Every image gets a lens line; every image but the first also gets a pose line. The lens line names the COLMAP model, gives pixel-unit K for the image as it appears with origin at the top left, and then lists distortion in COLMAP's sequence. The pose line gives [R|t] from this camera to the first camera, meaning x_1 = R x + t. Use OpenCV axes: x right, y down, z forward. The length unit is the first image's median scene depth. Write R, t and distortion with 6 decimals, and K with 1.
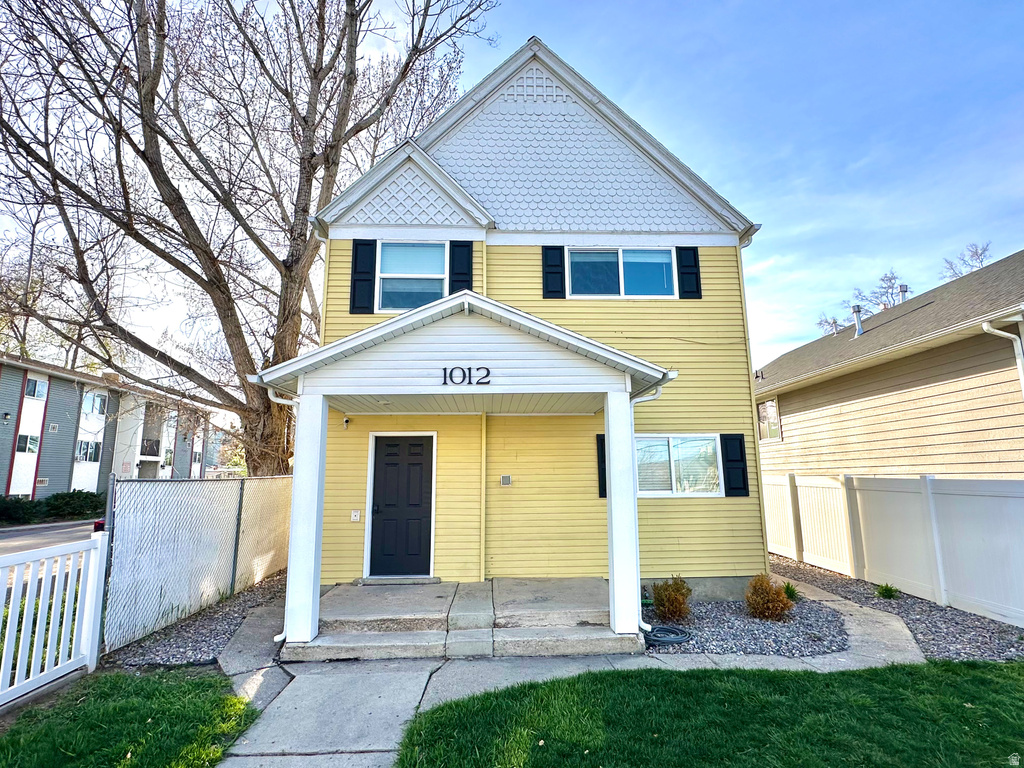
lens RADIAL K [[521.0, 0, 509.7], [0, 521.0, 385.1], [0, 0, 1]] dist [-0.004032, 0.000345]
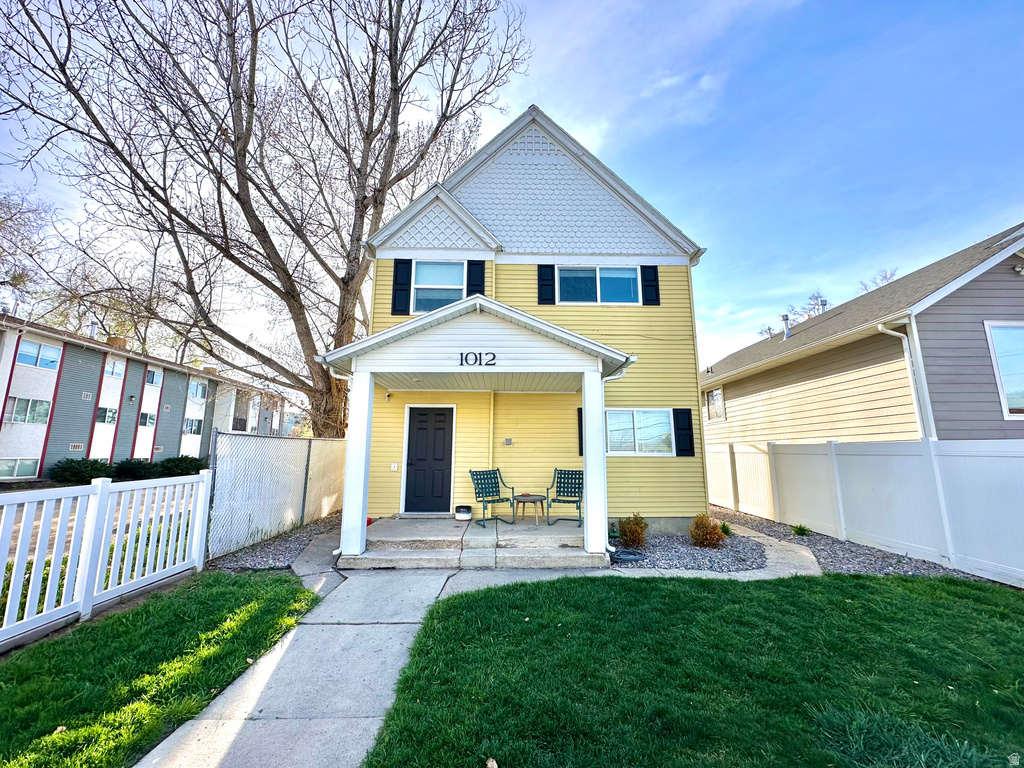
lens RADIAL K [[408.2, 0, 509.4], [0, 408.2, 382.7], [0, 0, 1]] dist [-0.005403, 0.001389]
pose [[0.999790, 0.008003, -0.018884, 0.014021], [-0.007966, 0.999966, 0.002055, 0.031401], [0.018900, -0.001904, 0.999820, -0.030829]]
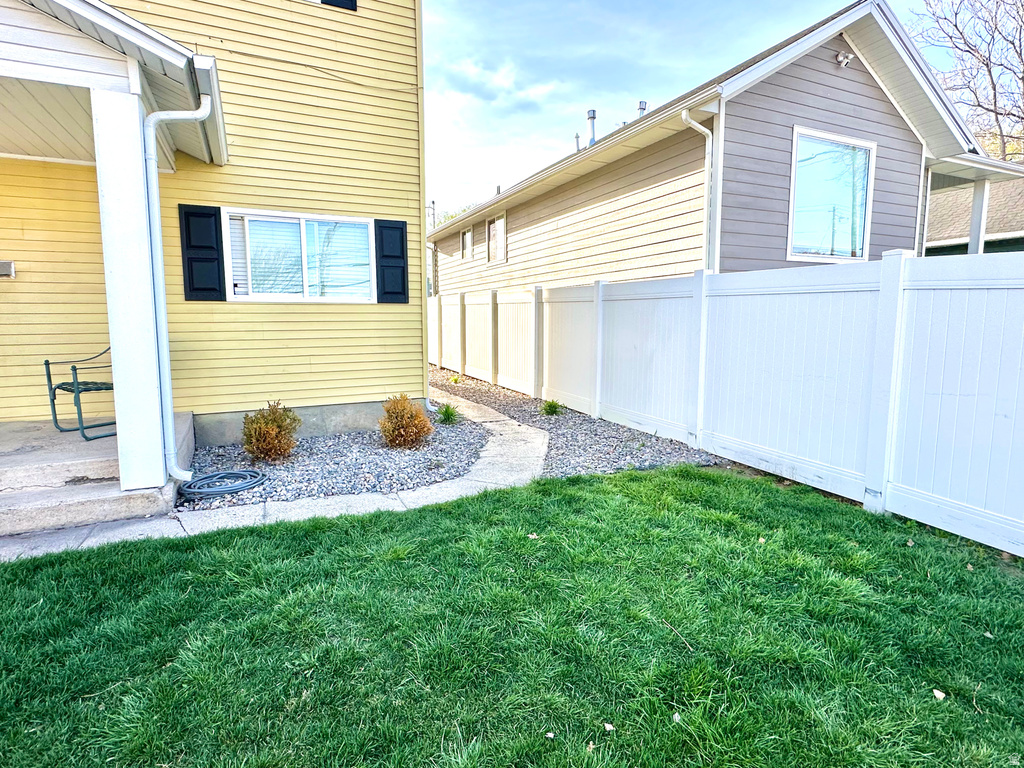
lens RADIAL K [[538.9, 0, 509.4], [0, 538.9, 383.8], [0, 0, 1]] dist [-0.000298, 0.000265]
pose [[0.920186, -0.041190, 0.389309, 0.285156], [-0.073680, 0.958457, 0.275558, 0.096898], [-0.384486, -0.282249, 0.878923, 0.196752]]
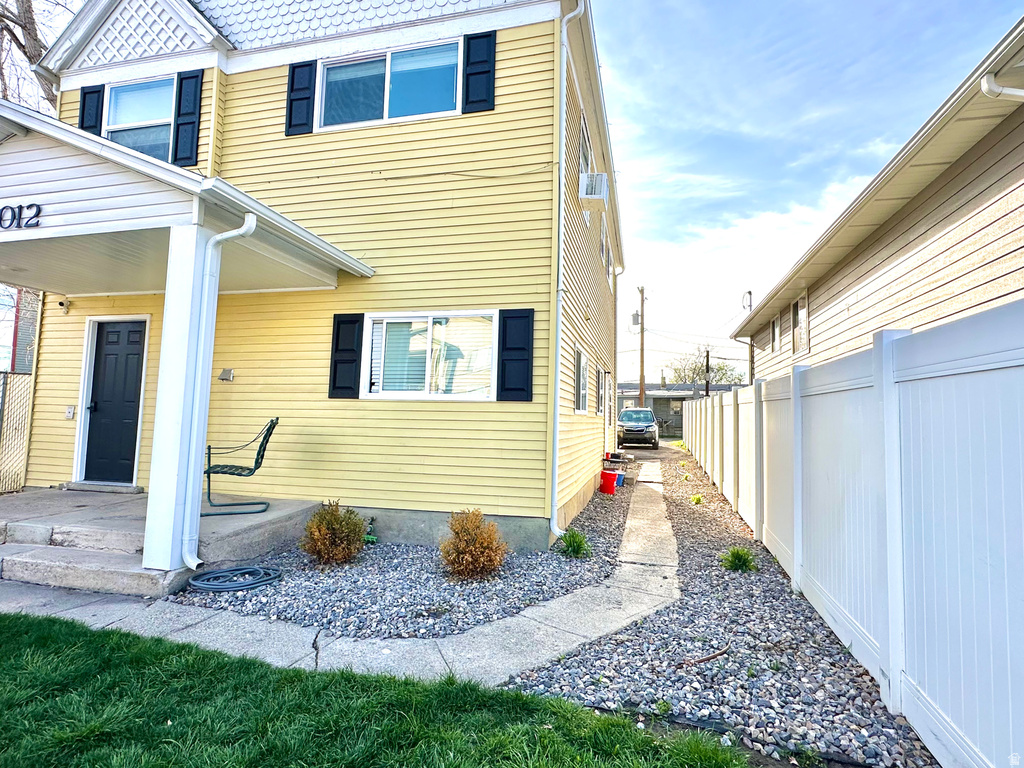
lens RADIAL K [[538.9, 0, 514.3], [0, 538.9, 380.0], [0, 0, 1]] dist [-0.000298, 0.000265]
pose [[0.959643, 0.008069, -0.281104, 0.646917], [0.020875, 0.994787, 0.099818, 0.119907], [0.280444, -0.101657, 0.954472, 0.346111]]
